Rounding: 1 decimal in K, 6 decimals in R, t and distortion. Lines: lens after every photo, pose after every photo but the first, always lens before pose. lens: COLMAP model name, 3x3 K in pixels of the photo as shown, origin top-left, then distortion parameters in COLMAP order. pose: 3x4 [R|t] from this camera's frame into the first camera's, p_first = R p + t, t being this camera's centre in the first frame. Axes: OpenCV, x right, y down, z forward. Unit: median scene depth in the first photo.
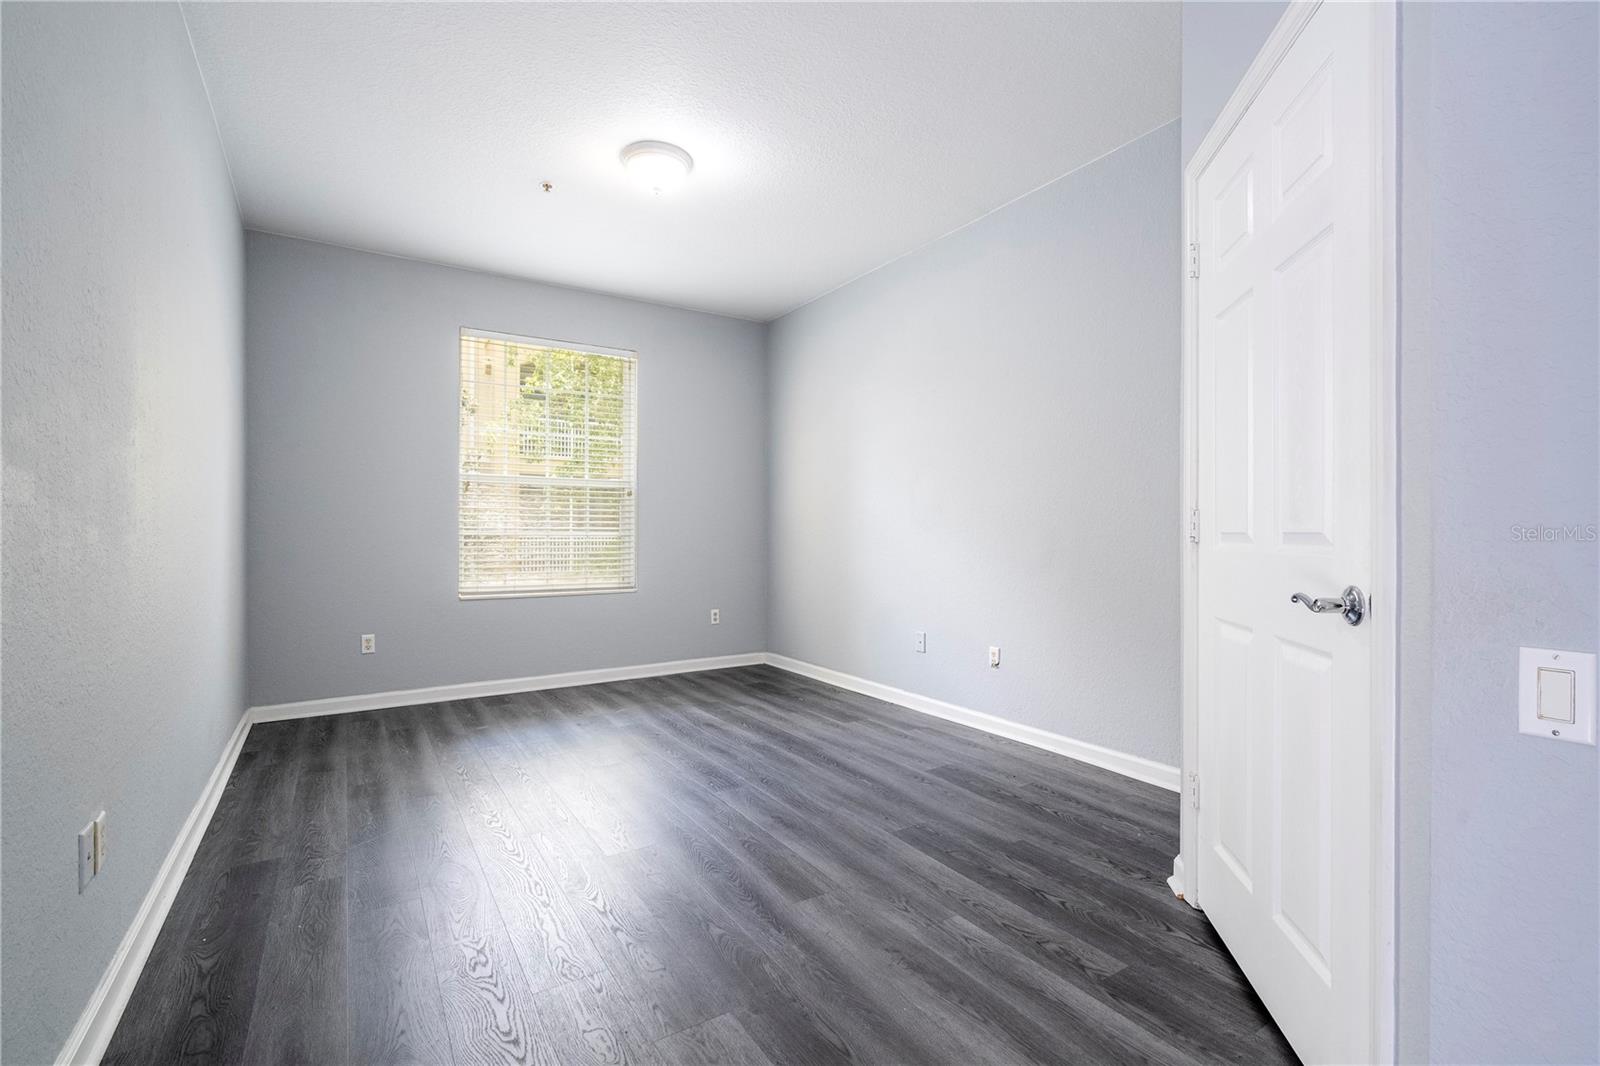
lens RADIAL K [[718.7, 0, 803.6], [0, 718.7, 531.3], [0, 0, 1]] dist [-0.001918, 0.000213]
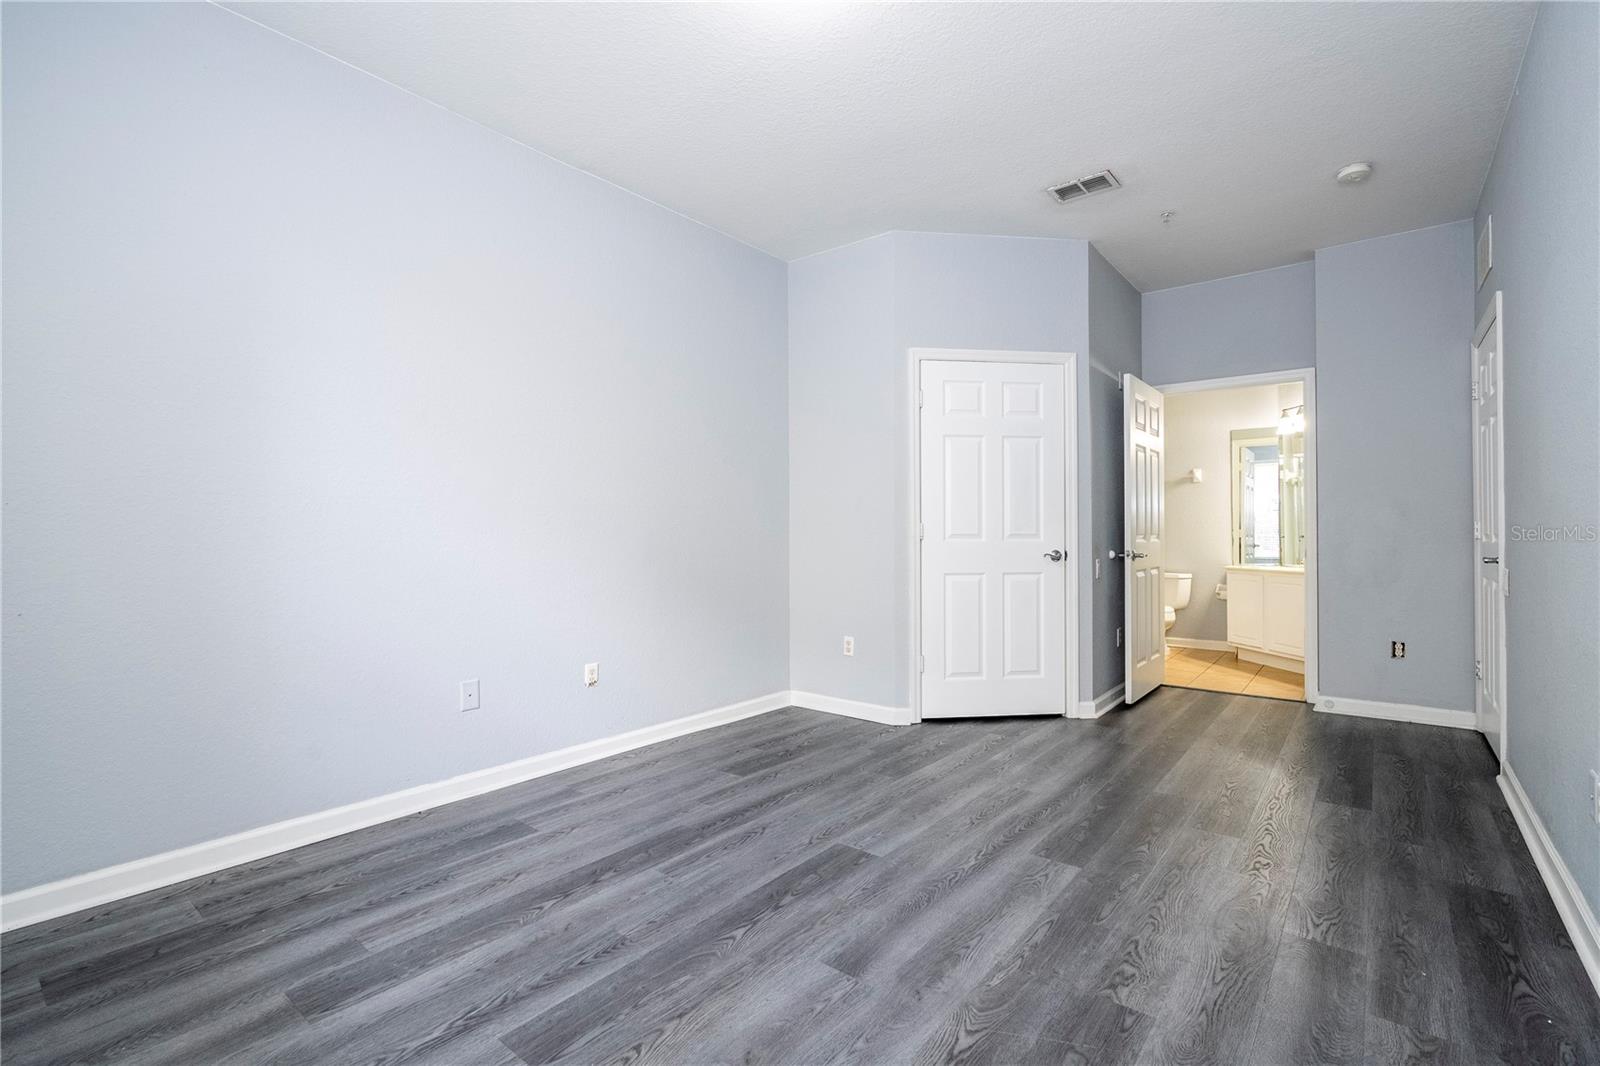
lens RADIAL K [[718.7, 0, 802.1], [0, 718.7, 538.9], [0, 0, 1]] dist [-0.001918, 0.000213]
pose [[-0.320658, -0.004257, 0.947186, -0.806435], [-0.002462, 0.999990, 0.003661, 0.001101], [-0.947192, -0.001158, -0.320665, 1.256552]]
